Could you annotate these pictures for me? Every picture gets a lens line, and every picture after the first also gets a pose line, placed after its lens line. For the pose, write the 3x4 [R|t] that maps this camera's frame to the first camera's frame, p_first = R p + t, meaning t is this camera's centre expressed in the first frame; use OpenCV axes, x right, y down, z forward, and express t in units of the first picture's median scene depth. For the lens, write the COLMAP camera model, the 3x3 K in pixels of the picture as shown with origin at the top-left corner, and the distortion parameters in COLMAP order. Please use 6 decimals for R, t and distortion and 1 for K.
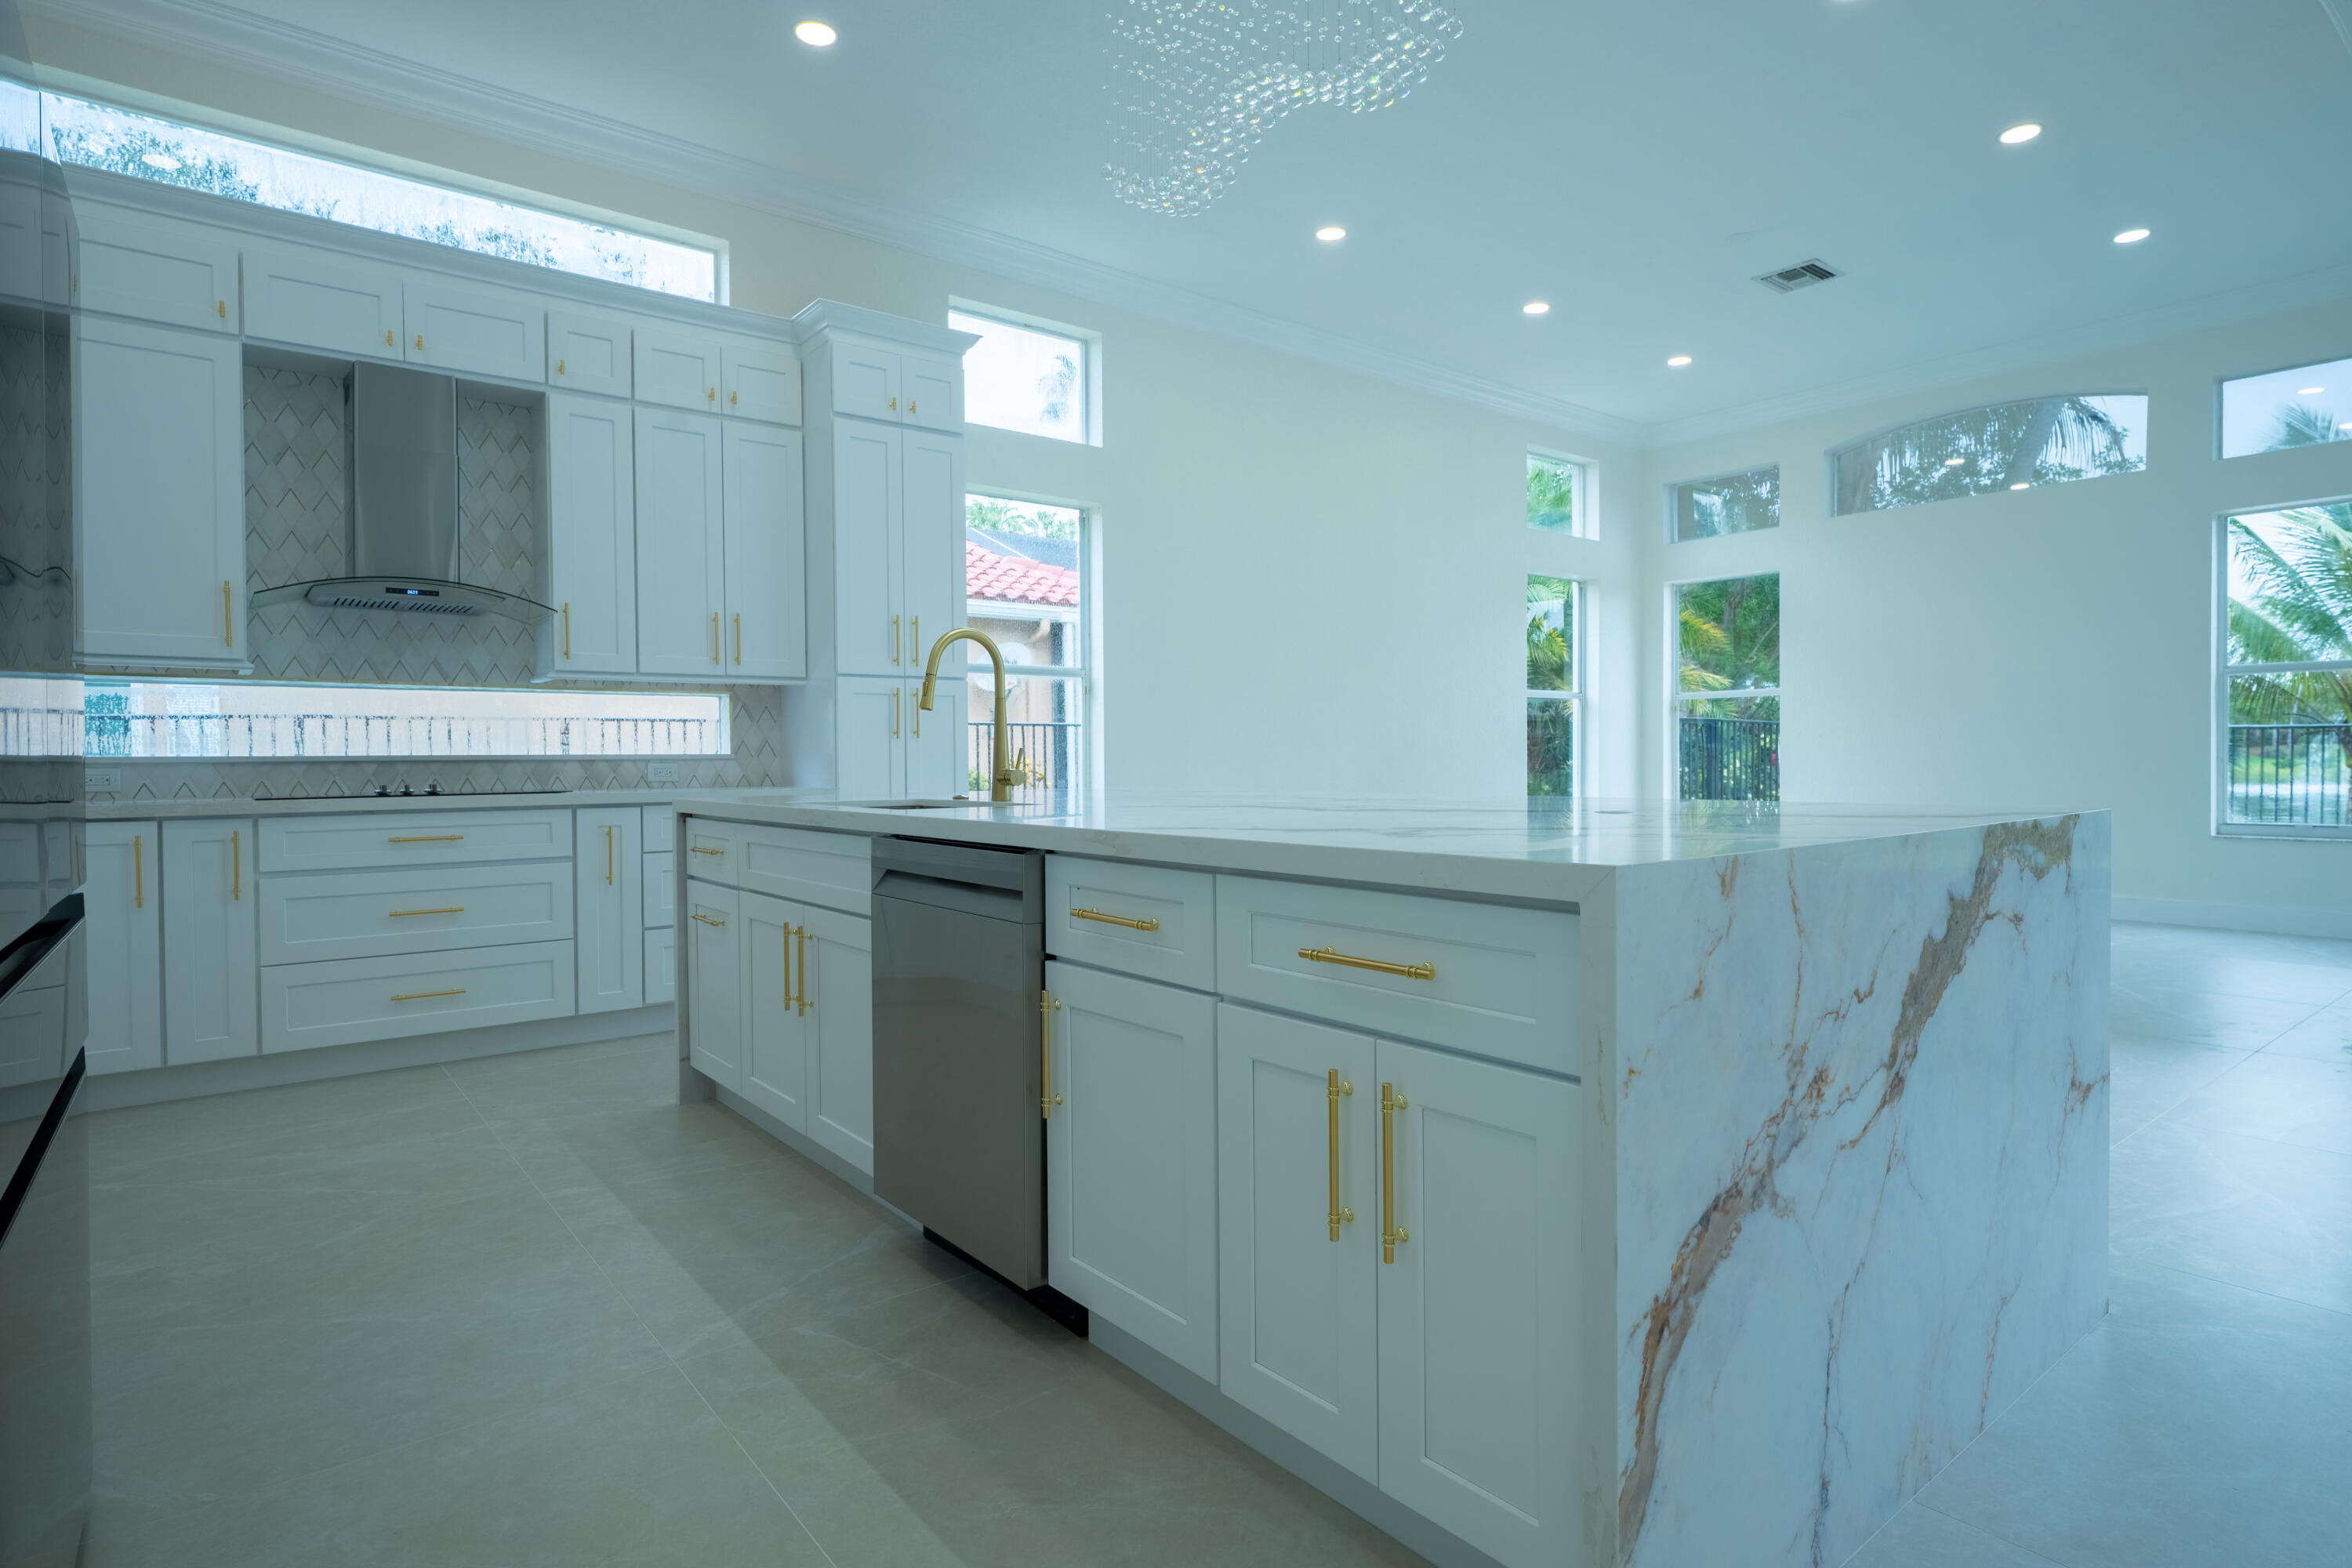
lens RADIAL K [[1221.2, 0, 1175.5], [0, 1221.2, 779.1], [0, 0, 1]] dist [-0.002329, -0.000816]
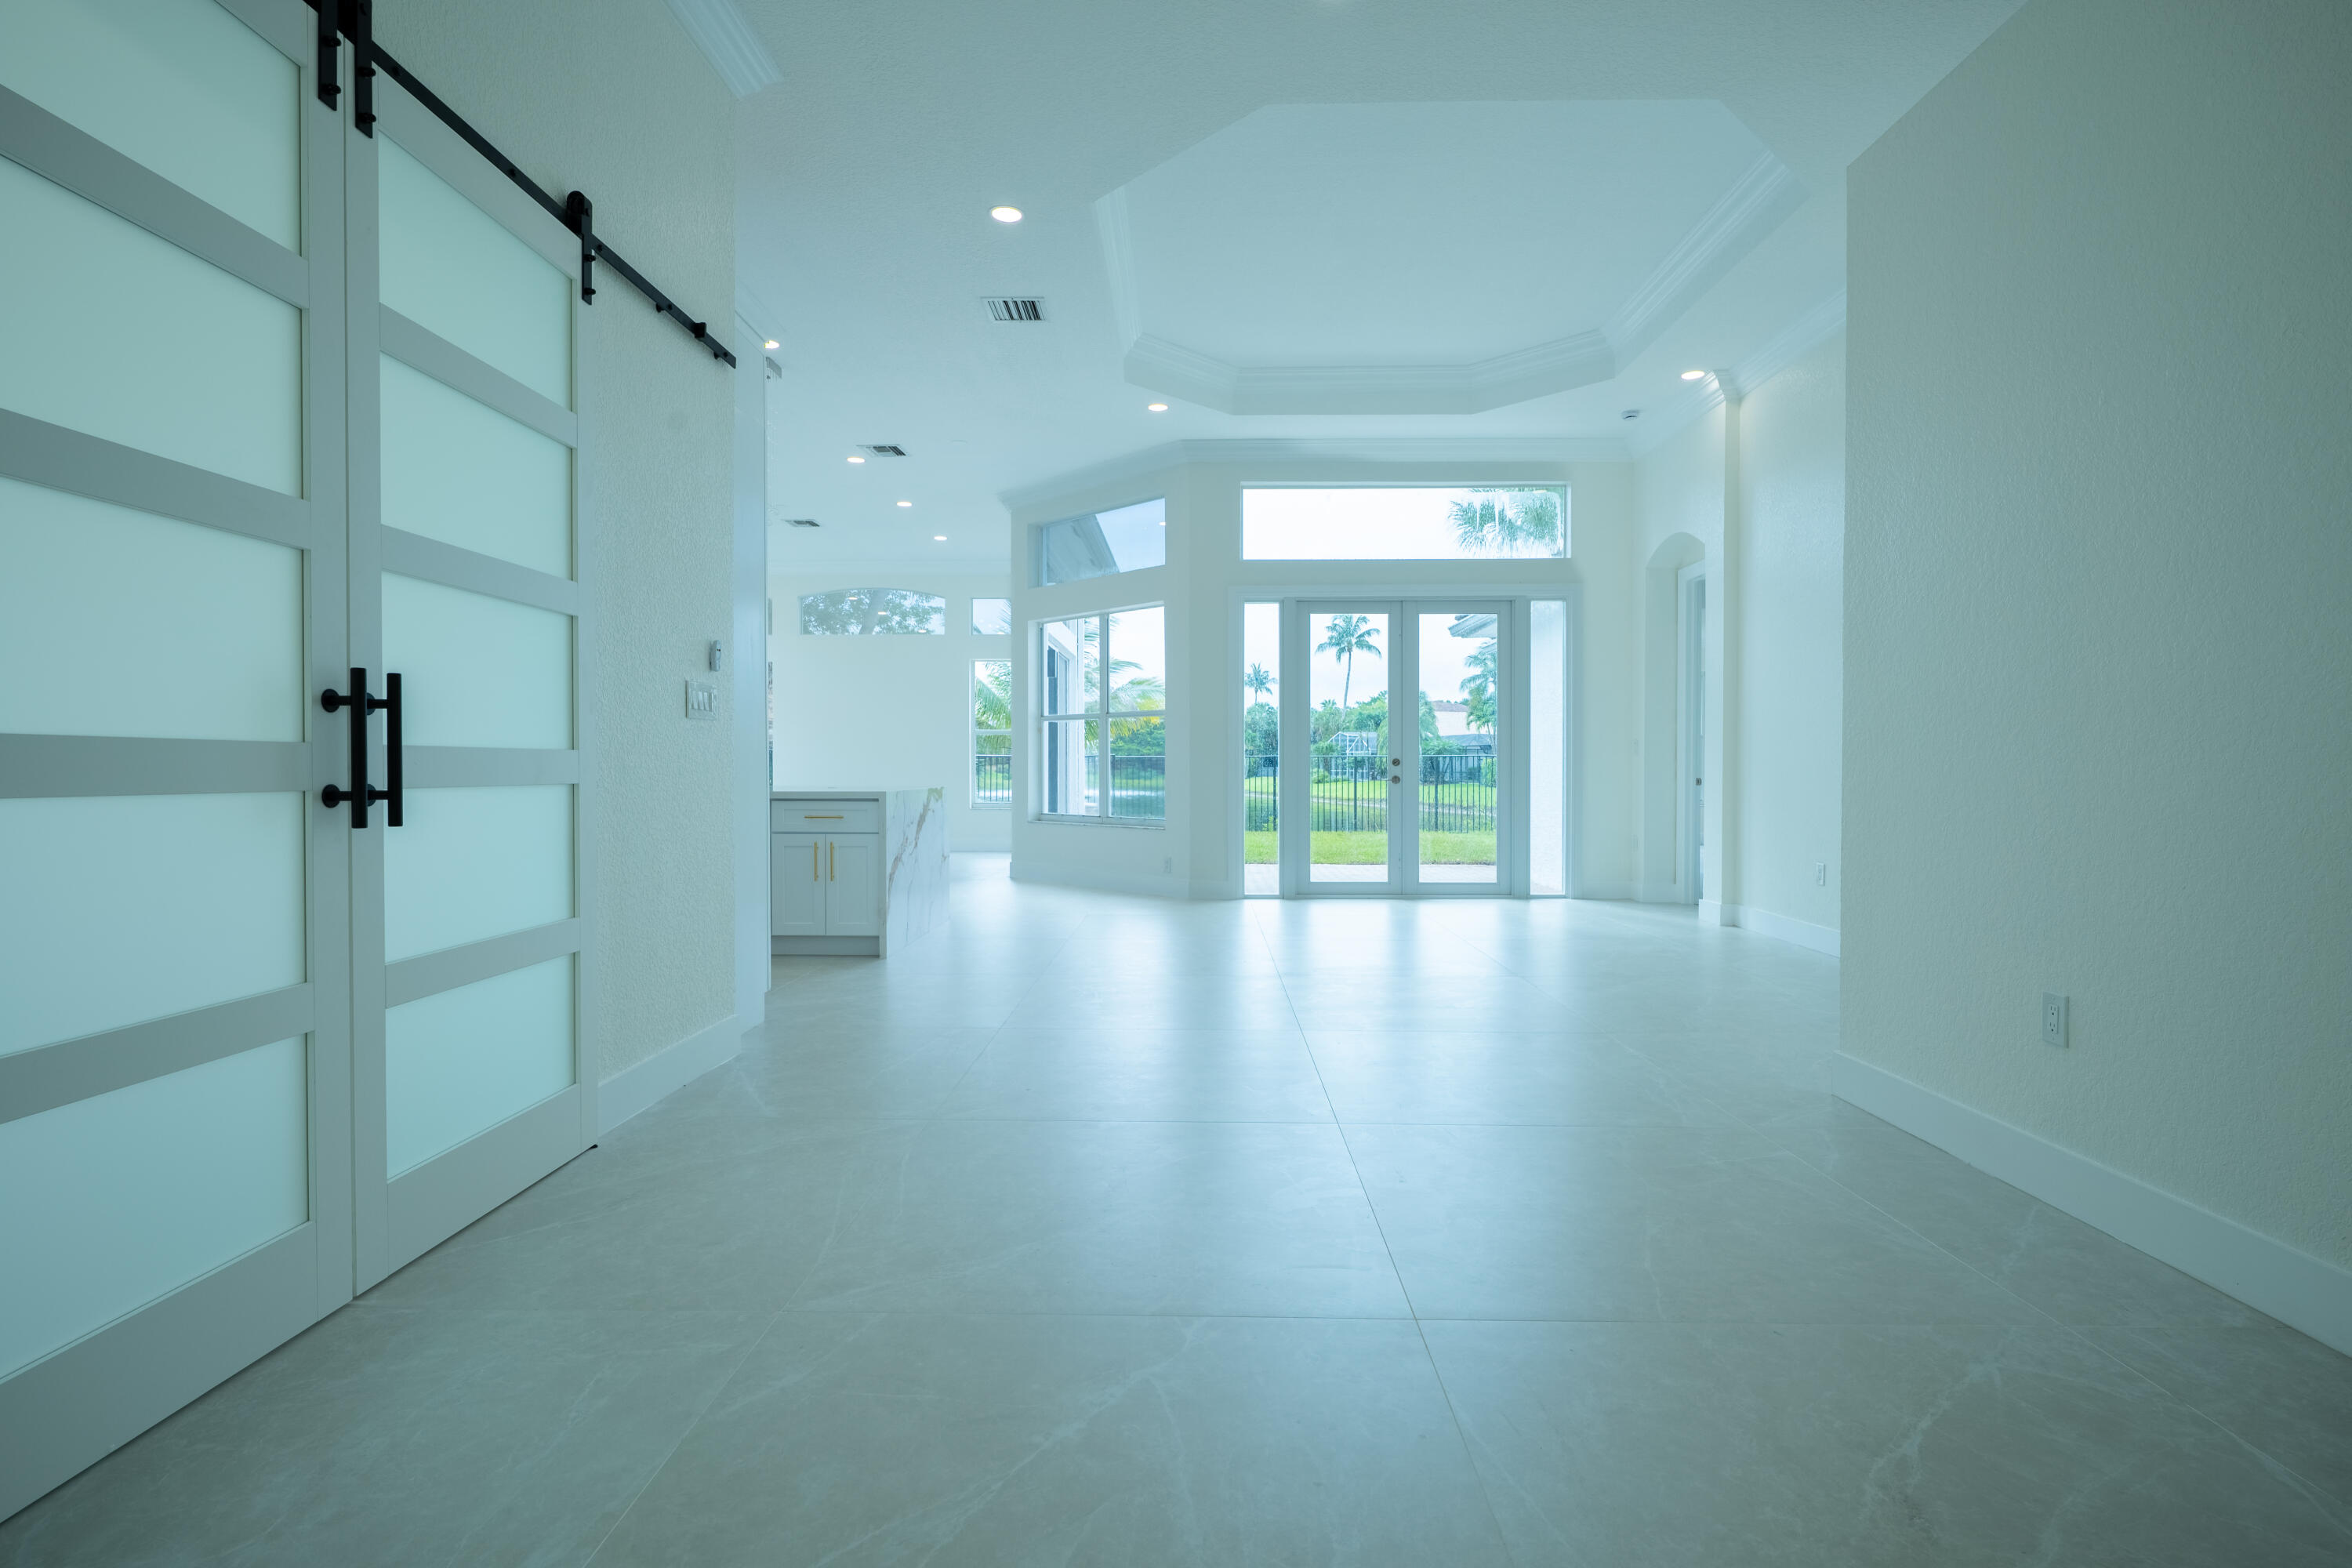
lens RADIAL K [[1148.0, 0, 1173.0], [0, 1148.0, 776.8], [0, 0, 1]] dist [-0.002306, -0.000372]
pose [[0.636064, 0.002684, 0.771631, -0.744599], [0.006181, 0.999944, -0.008573, 0.015916], [-0.771611, 0.010223, 0.636012, -0.869562]]
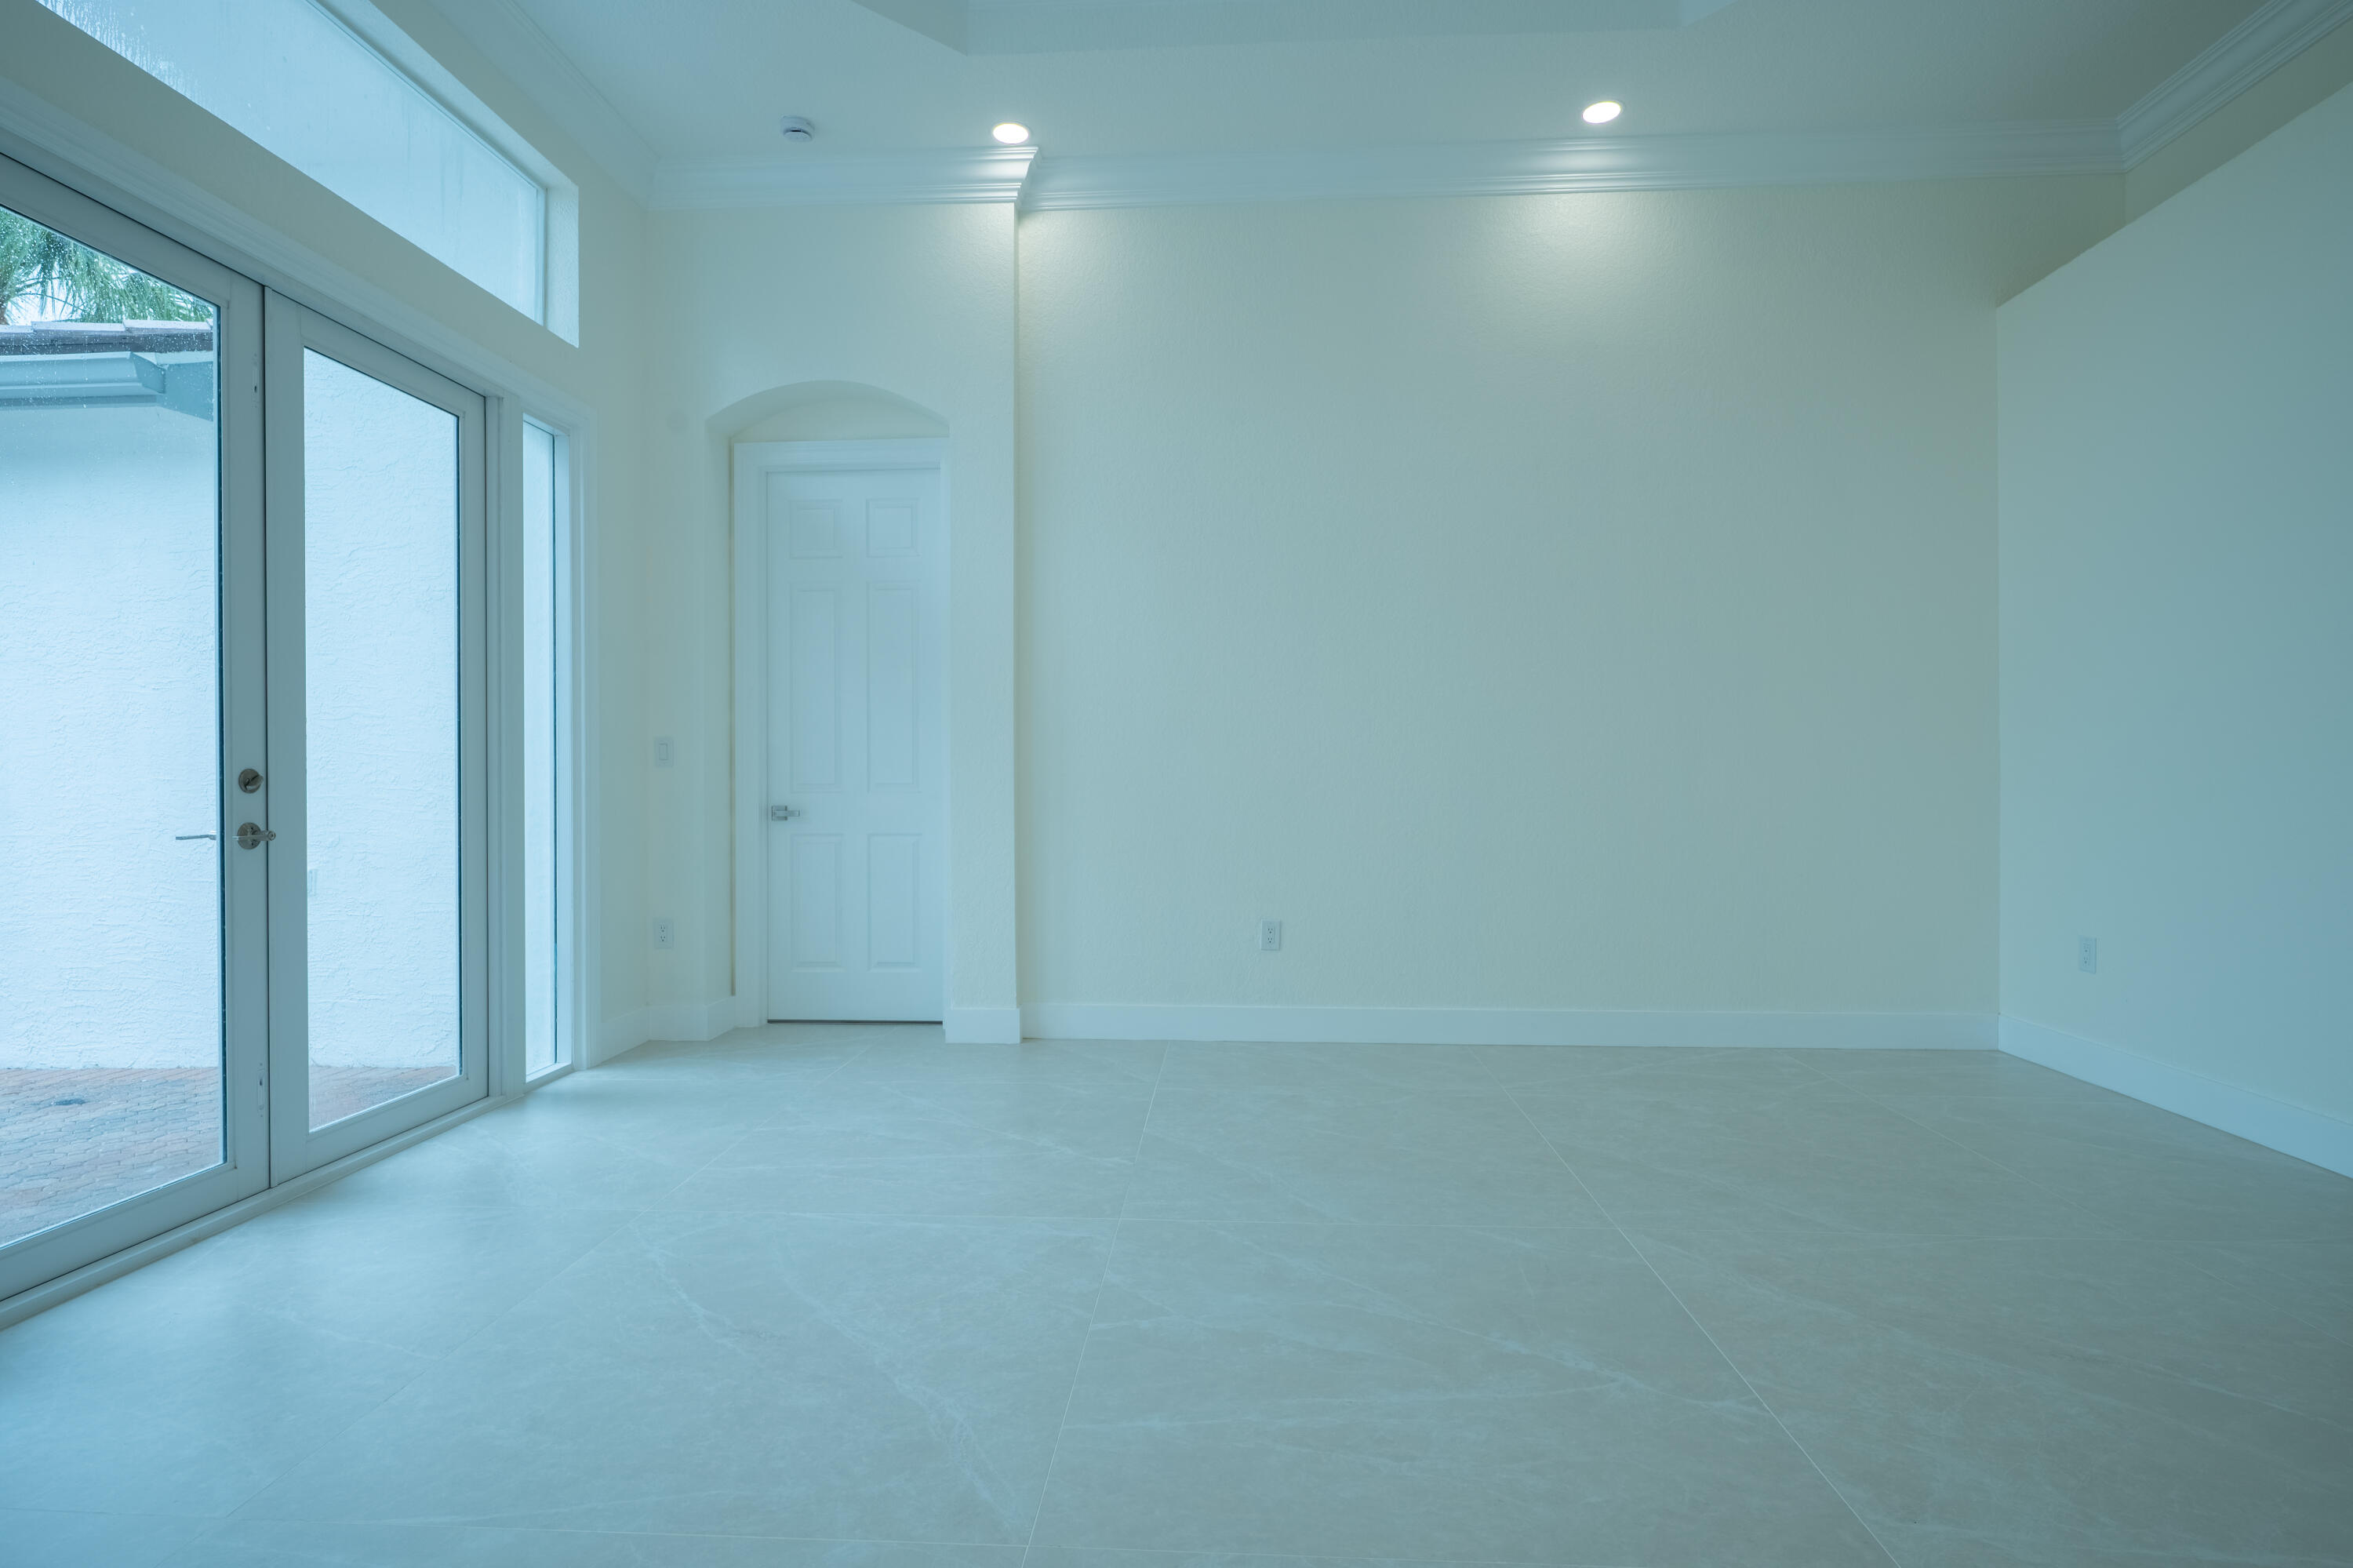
lens RADIAL K [[1148.5, 0, 1173.5], [0, 1148.5, 776.8], [0, 0, 1]] dist [-0.002306, -0.000372]
pose [[-0.745142, 0.013664, 0.666766, 0.229015], [0.020901, 0.999777, 0.002870, -0.017485], [-0.666578, 0.016075, -0.745262, 0.227344]]
